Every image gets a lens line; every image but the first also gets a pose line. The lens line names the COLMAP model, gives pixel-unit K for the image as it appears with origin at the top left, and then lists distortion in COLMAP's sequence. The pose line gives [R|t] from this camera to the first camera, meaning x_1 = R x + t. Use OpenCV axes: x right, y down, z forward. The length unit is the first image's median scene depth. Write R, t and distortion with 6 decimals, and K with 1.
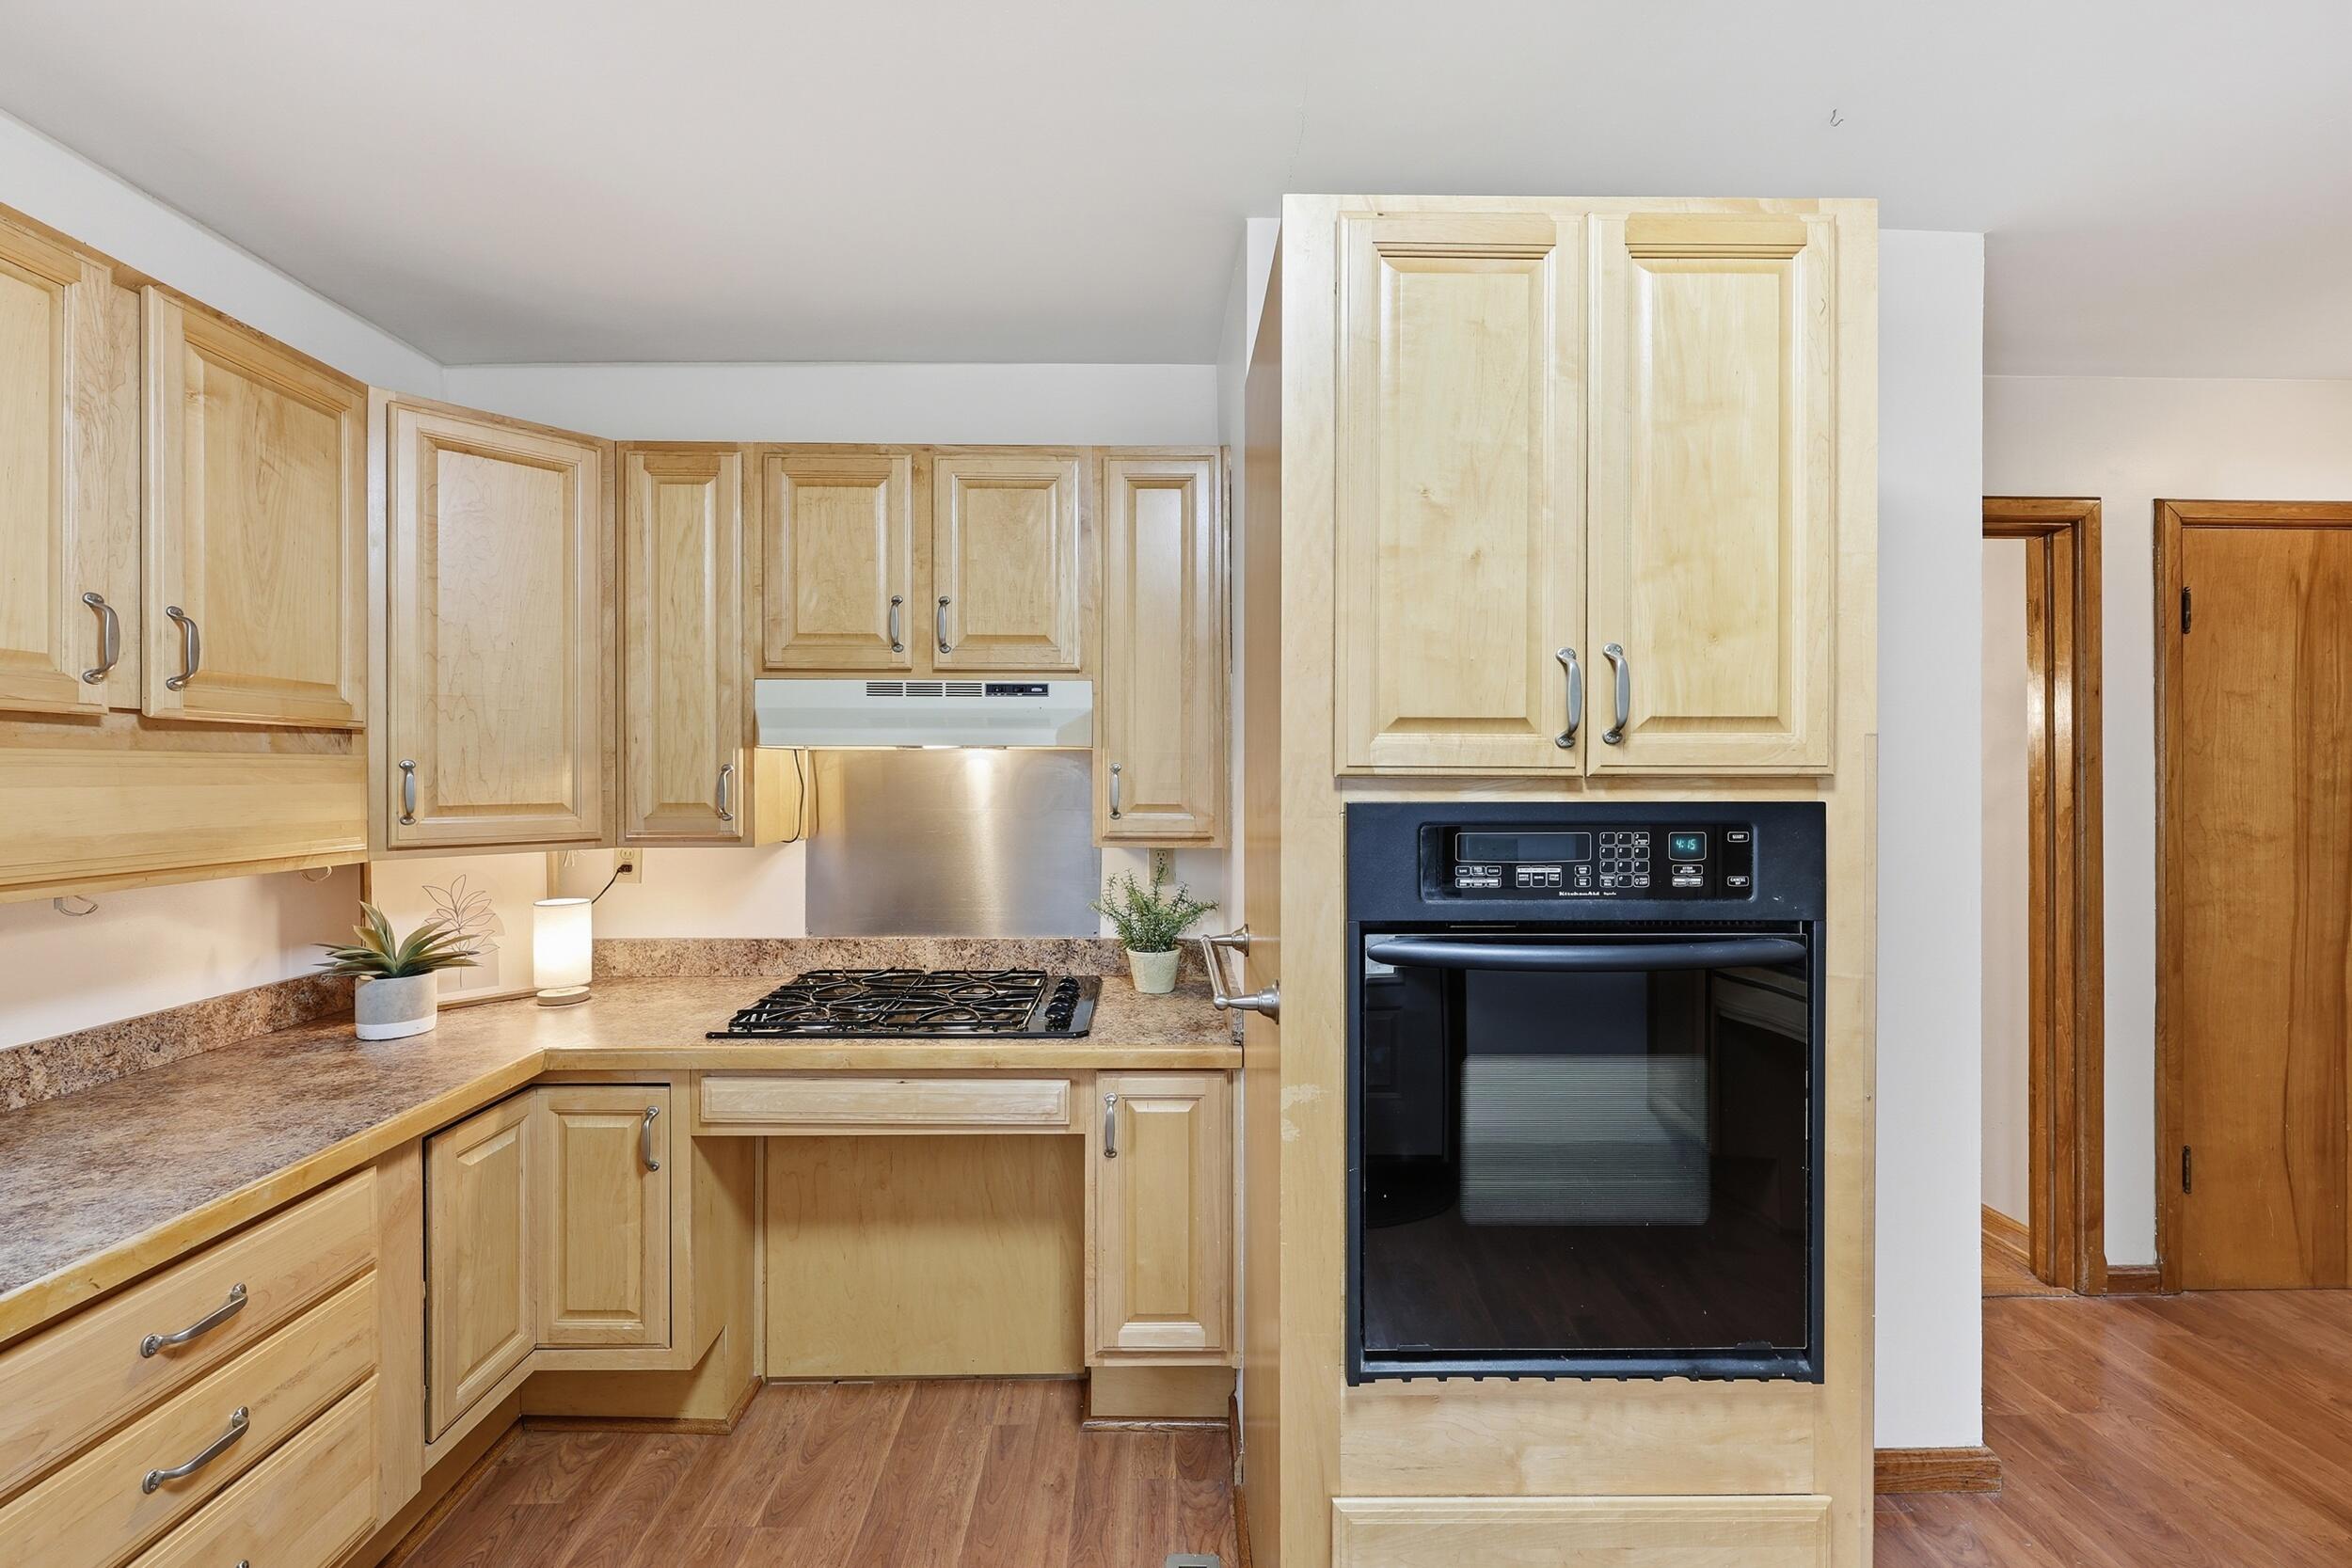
lens RADIAL K [[943.4, 0, 1170.1], [0, 943.4, 774.8], [0, 0, 1]] dist [-0.001103, -0.000036]
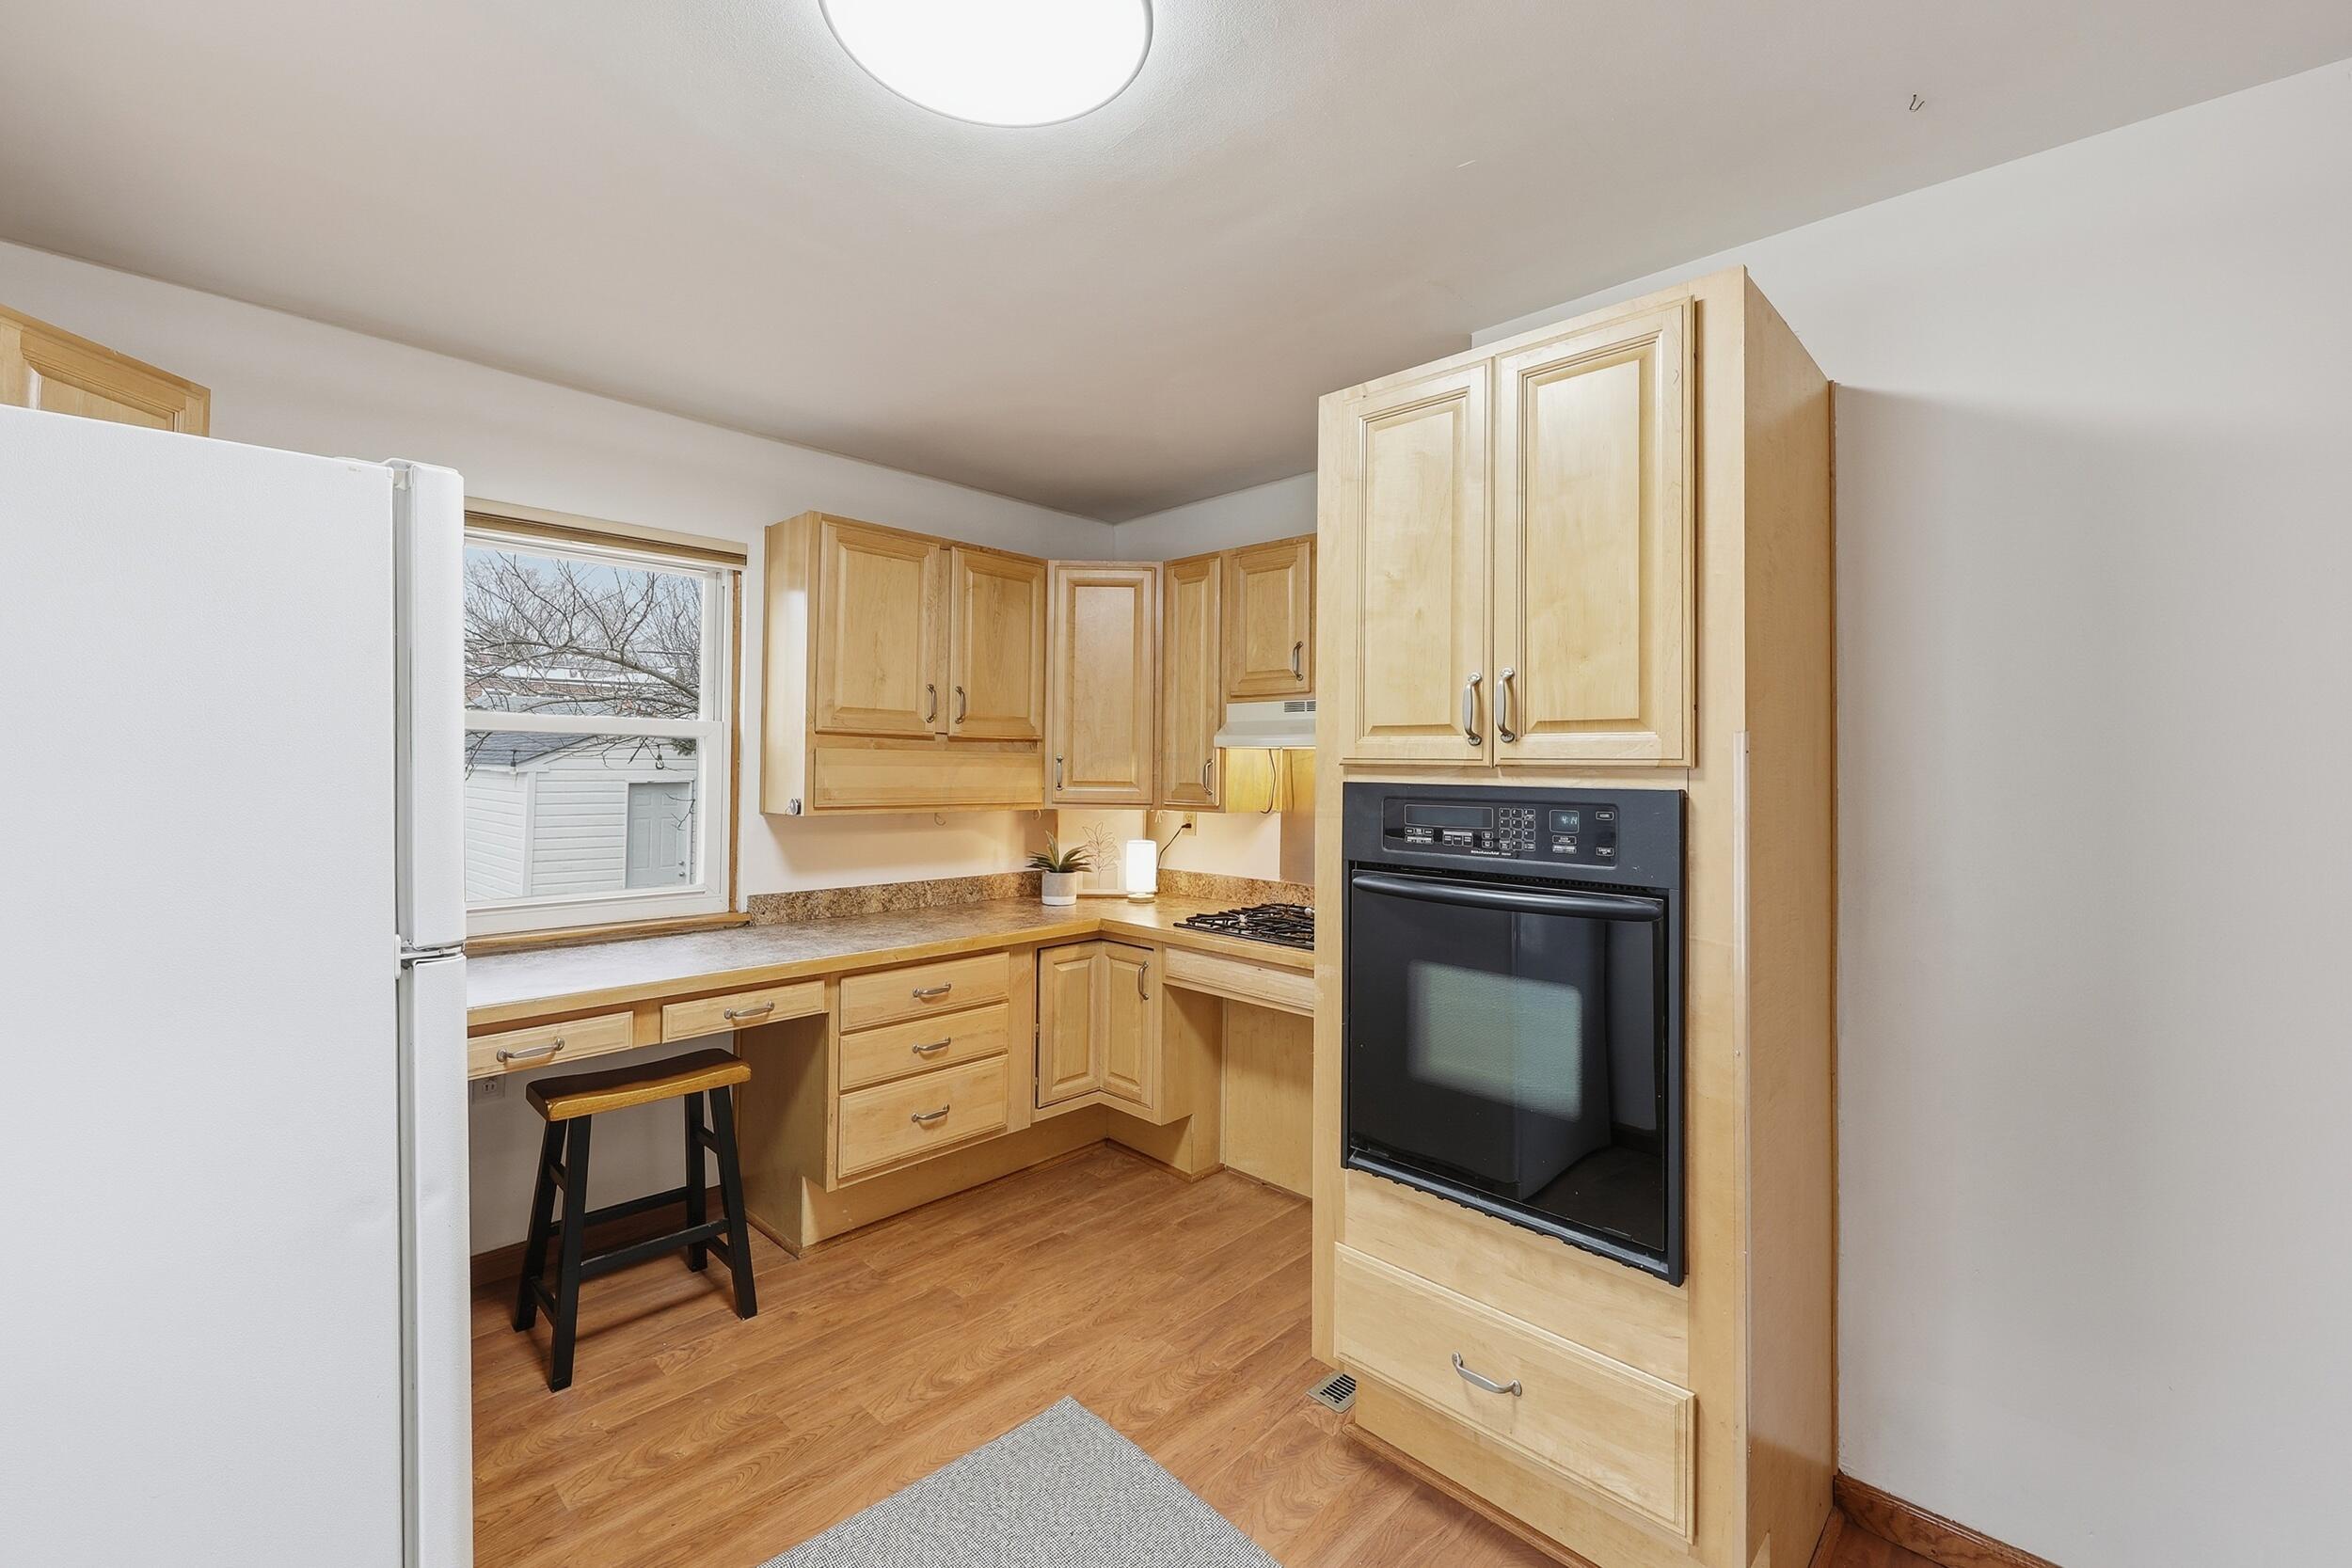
lens RADIAL K [[968.8, 0, 1174.4], [0, 968.8, 747.7], [0, 0, 1]] dist [-0.000252, -0.000109]
pose [[0.708717, -0.005848, -0.705469, 0.829570], [-0.014082, 0.999649, -0.022434, 0.009415], [0.705352, 0.025834, 0.708386, -0.233729]]
